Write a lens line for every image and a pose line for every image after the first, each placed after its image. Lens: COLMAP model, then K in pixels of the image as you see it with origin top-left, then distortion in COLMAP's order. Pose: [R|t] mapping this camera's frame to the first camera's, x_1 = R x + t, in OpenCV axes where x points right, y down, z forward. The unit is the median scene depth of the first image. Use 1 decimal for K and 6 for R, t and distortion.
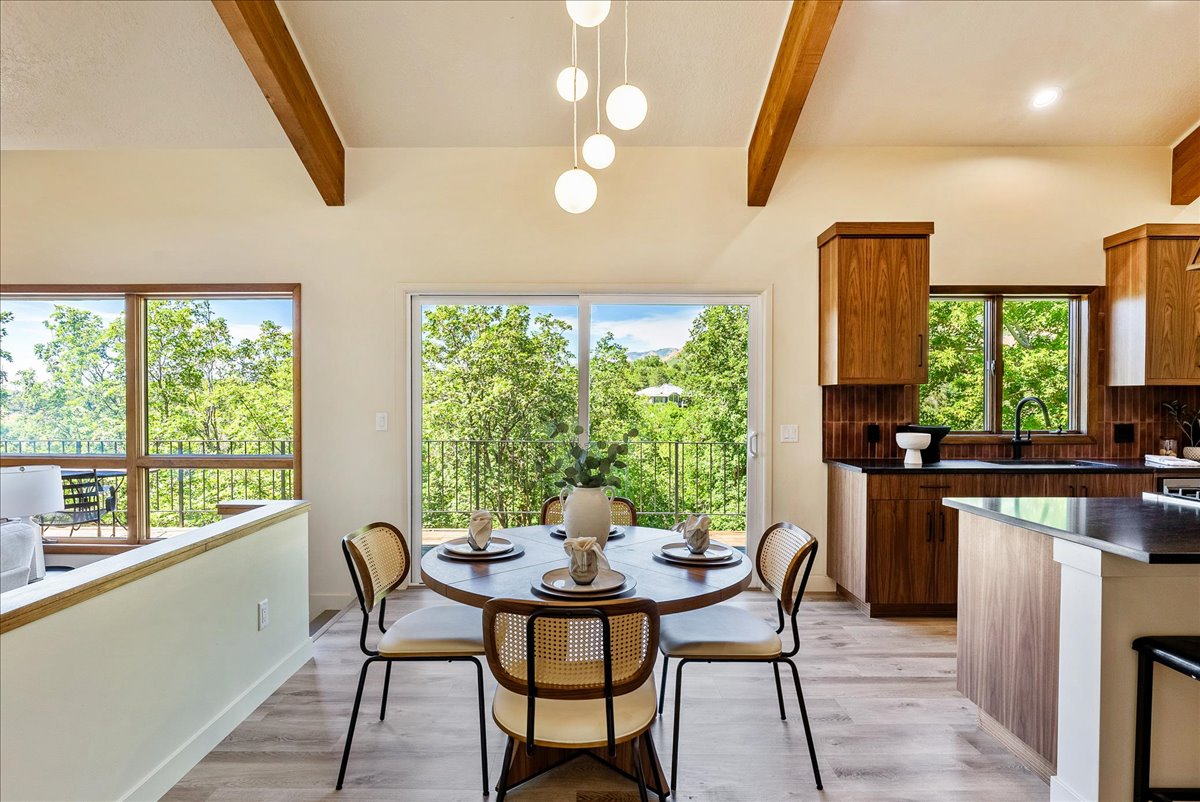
lens RADIAL K [[588.4, 0, 595.1], [0, 588.4, 400.0], [0, 0, 1]] dist [-0.001979, 0.000124]
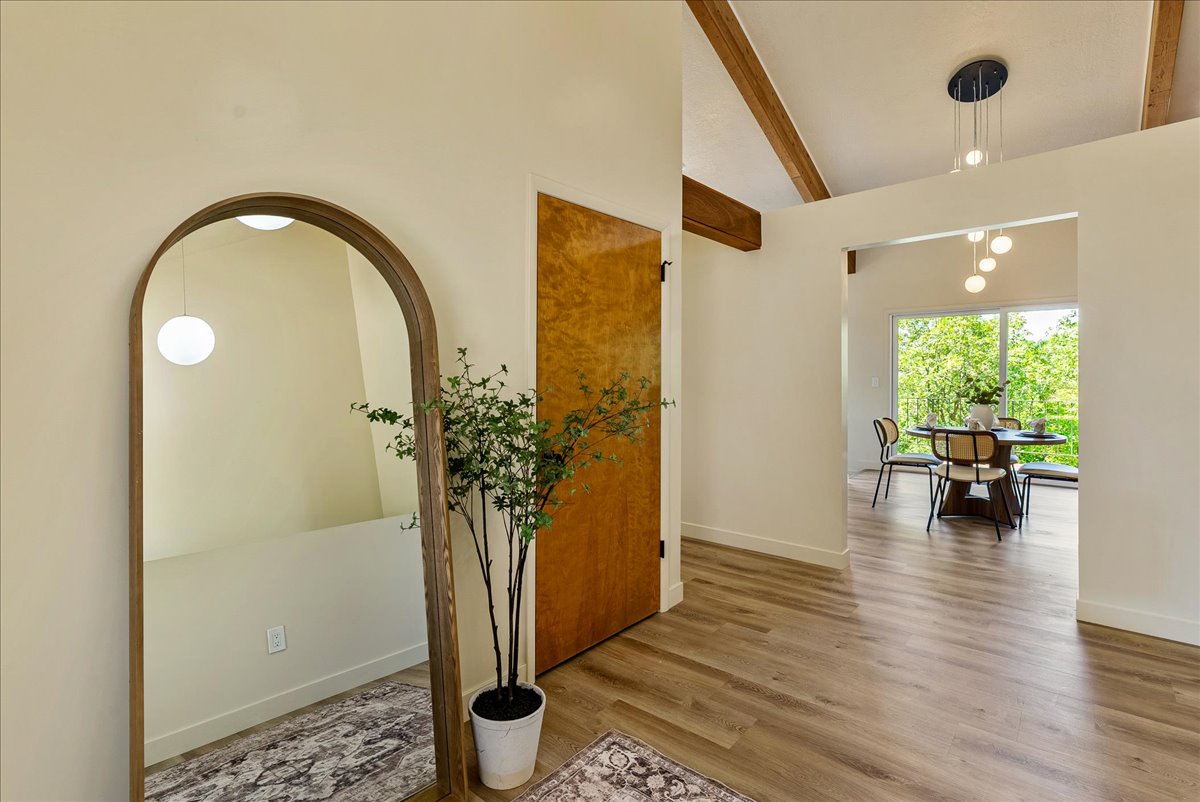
lens RADIAL K [[563.9, 0, 598.9], [0, 563.9, 390.9], [0, 0, 1]] dist [-0.000598, 0.000064]
pose [[0.738724, 0.011066, -0.673917, 0.115390], [0.004913, 0.999750, 0.021801, 0.011323], [0.673990, -0.019415, 0.738485, -0.526807]]
